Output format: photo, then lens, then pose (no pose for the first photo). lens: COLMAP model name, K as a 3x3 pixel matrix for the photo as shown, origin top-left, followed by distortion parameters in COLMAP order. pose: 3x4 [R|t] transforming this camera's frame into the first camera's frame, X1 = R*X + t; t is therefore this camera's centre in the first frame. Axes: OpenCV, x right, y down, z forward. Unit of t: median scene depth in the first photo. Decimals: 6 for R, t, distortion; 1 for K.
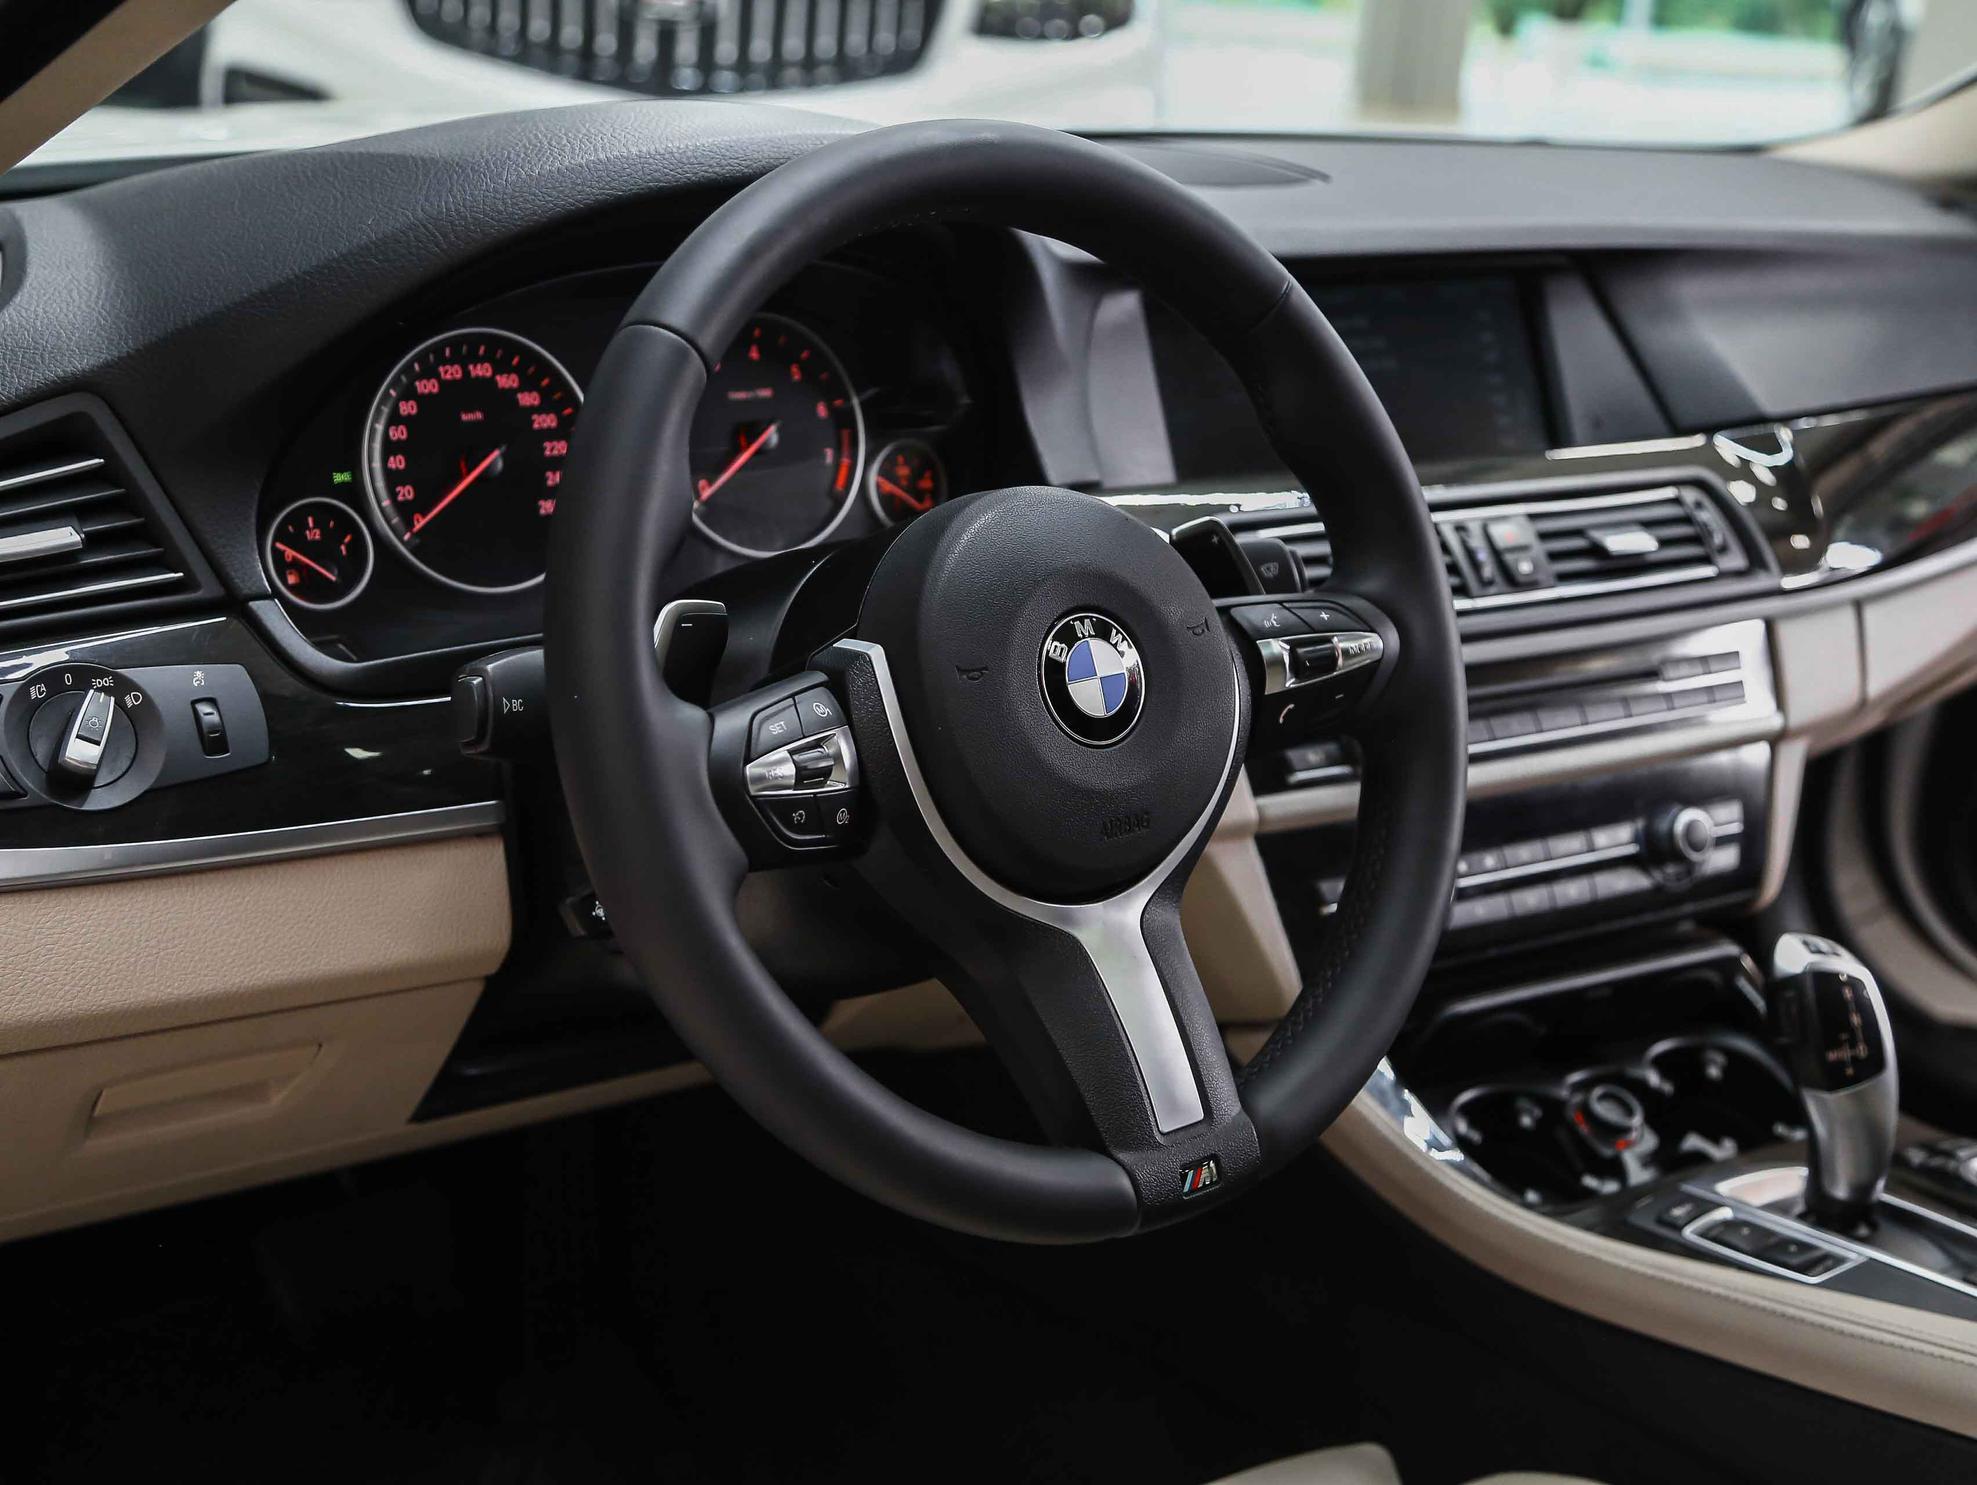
lens RADIAL K [[2615.6, 0, 988.2], [0, 2615.6, 815.6], [0, 0, 1]] dist [0.080940, 0.049787]
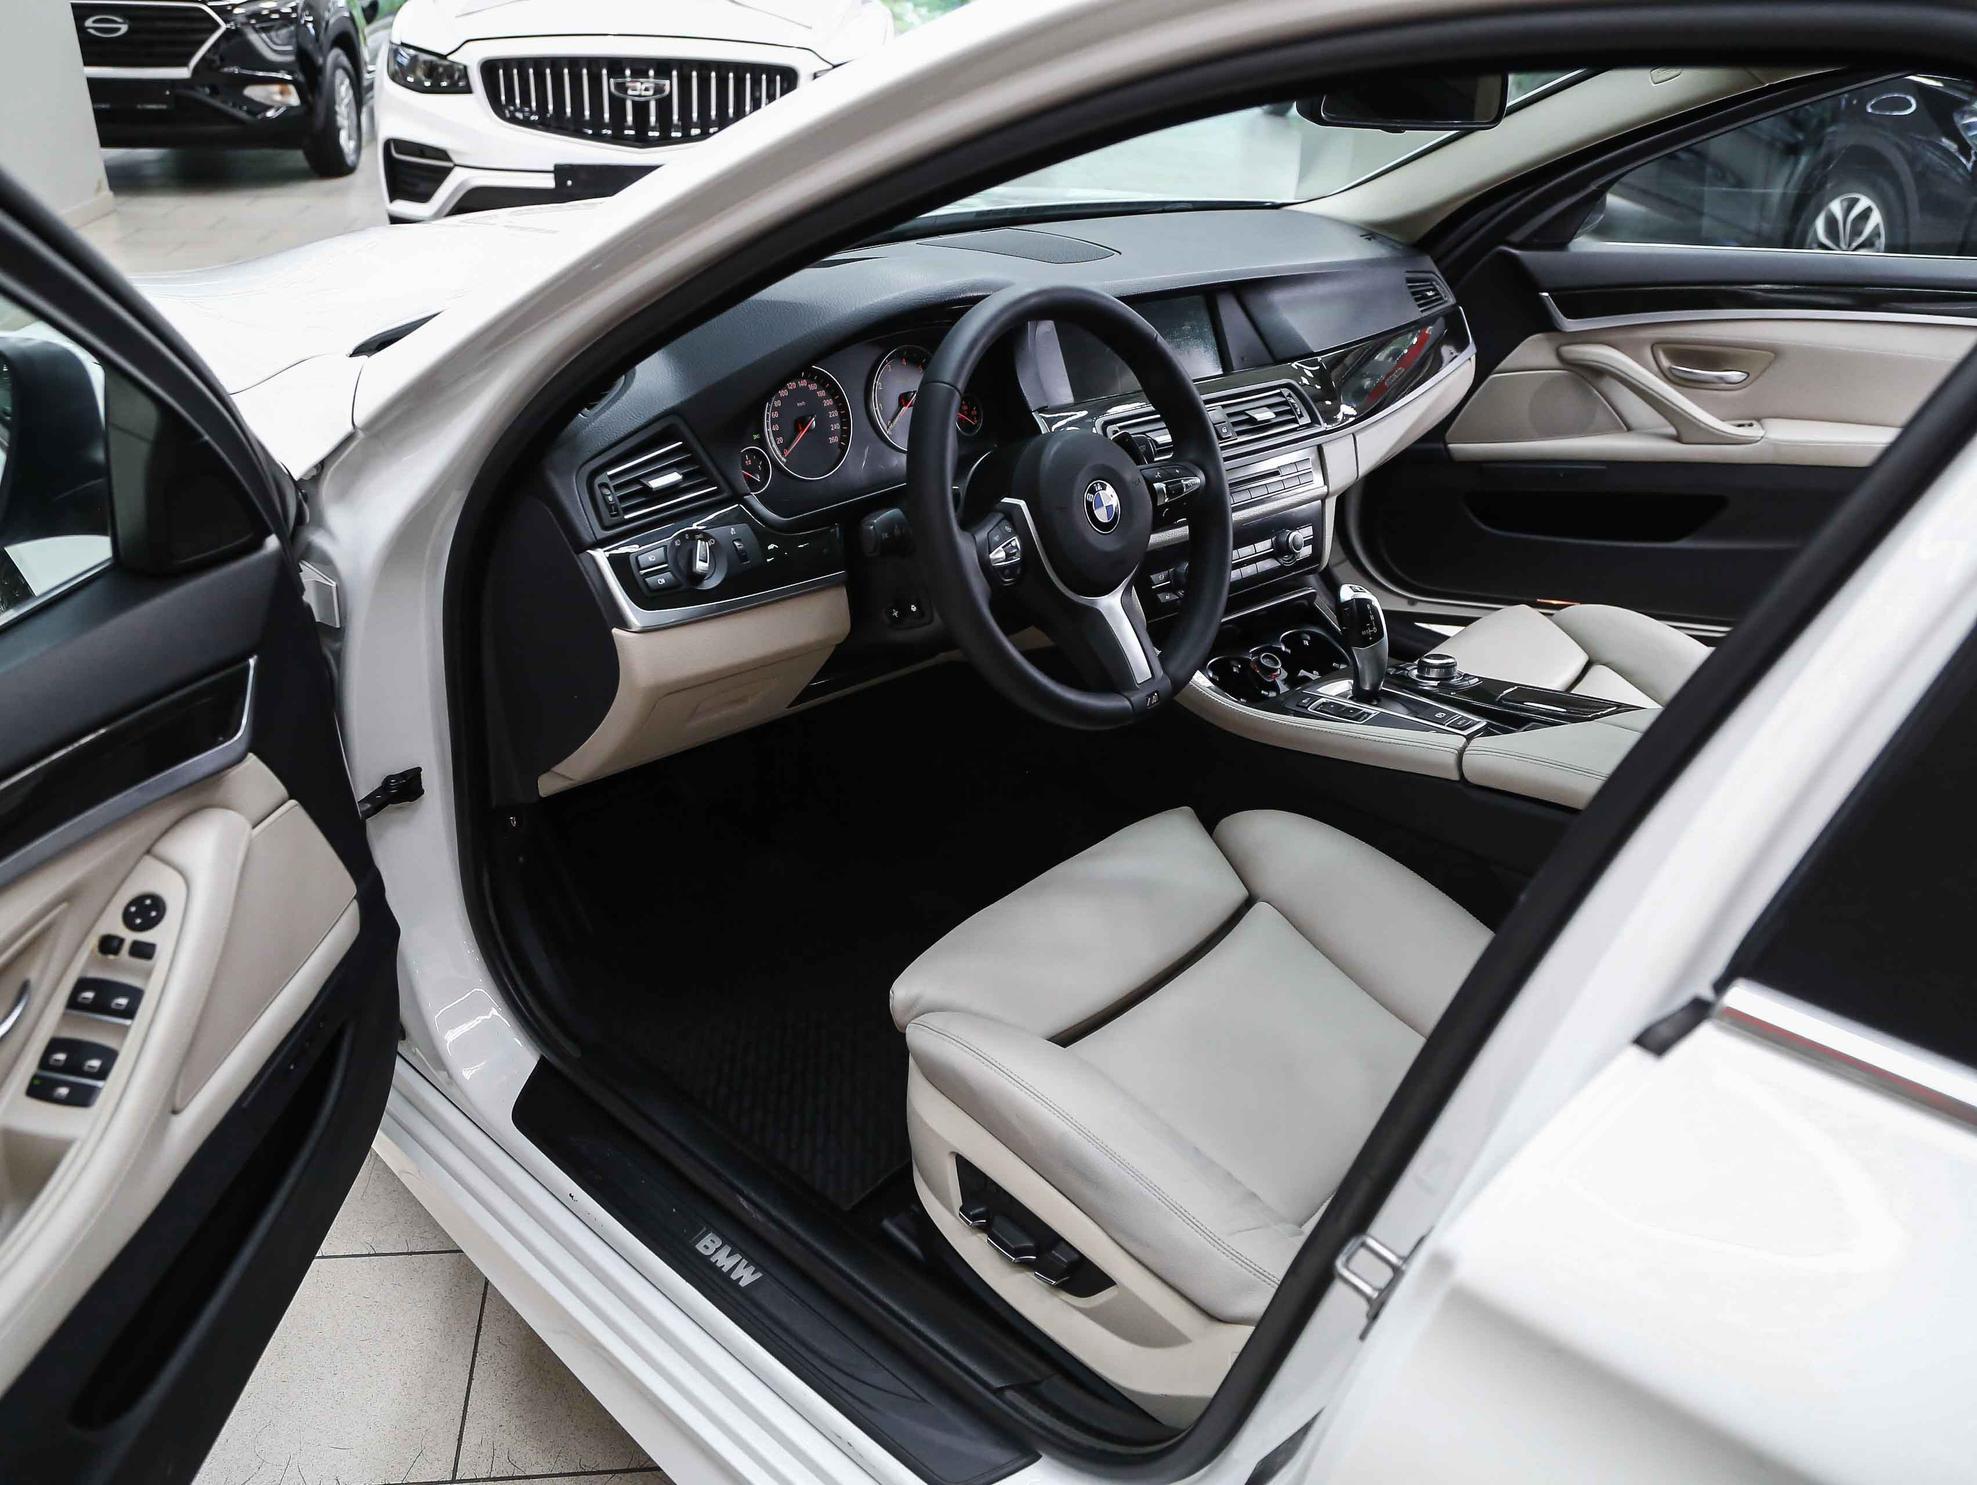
lens RADIAL K [[1557.4, 0, 943.5], [0, 1557.4, 820.9], [0, 0, 1]] dist [-0.111357, 0.003769]
pose [[0.990838, -0.091272, 0.099545, -0.223105], [0.070167, 0.977685, 0.198012, -0.048790], [-0.115396, -0.189213, 0.975132, -0.382290]]
